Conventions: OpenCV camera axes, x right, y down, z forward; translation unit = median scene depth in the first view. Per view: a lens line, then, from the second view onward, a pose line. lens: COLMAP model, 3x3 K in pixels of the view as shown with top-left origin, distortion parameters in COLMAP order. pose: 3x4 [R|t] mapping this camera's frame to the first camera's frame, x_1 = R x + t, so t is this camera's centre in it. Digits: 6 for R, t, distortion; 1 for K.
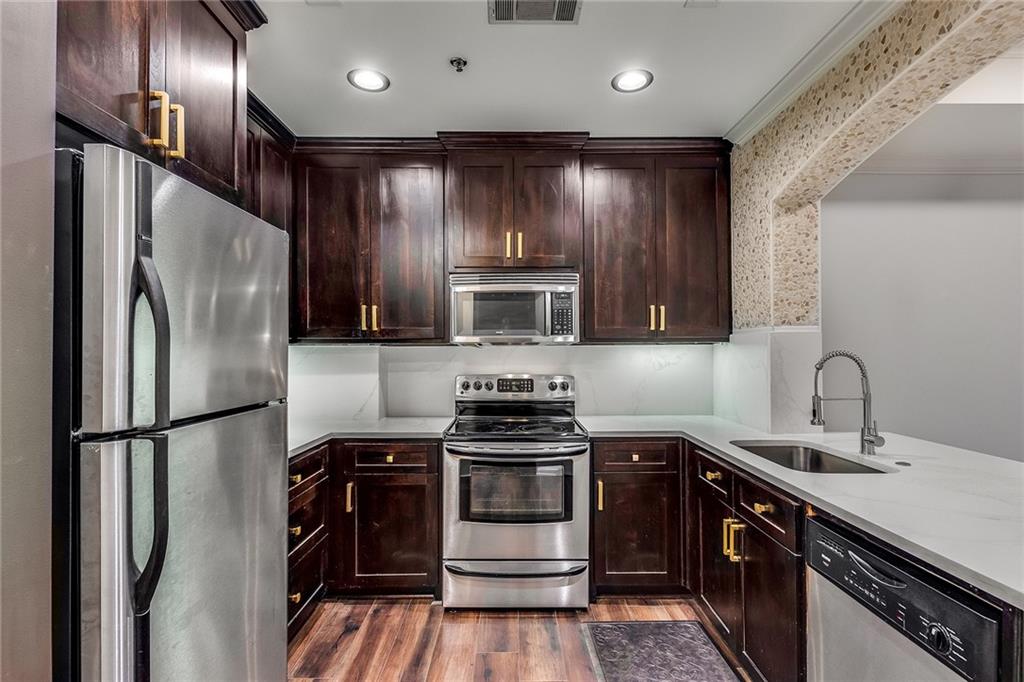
lens RADIAL K [[488.7, 0, 510.3], [0, 488.7, 346.2], [0, 0, 1]] dist [0.001840, -0.000482]
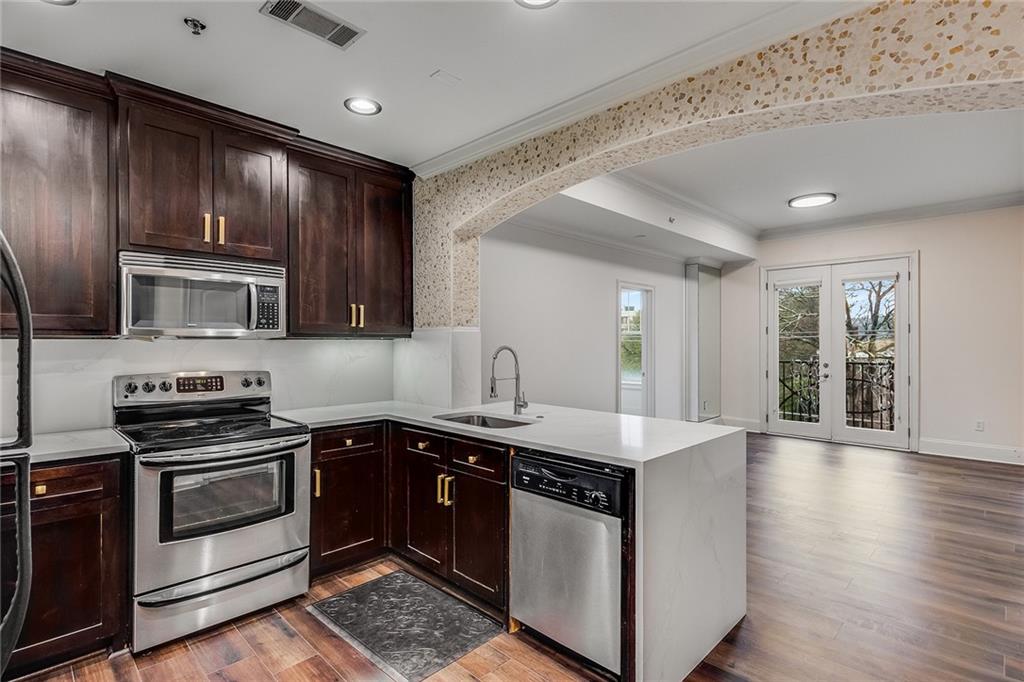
lens RADIAL K [[494.4, 0, 509.6], [0, 494.4, 343.2], [0, 0, 1]] dist [0.001087, -0.001742]
pose [[0.706248, 0.003019, 0.707958, -0.284837], [-0.008691, 0.999953, 0.004405, -0.004005], [-0.707911, -0.009264, 0.706241, -0.044066]]
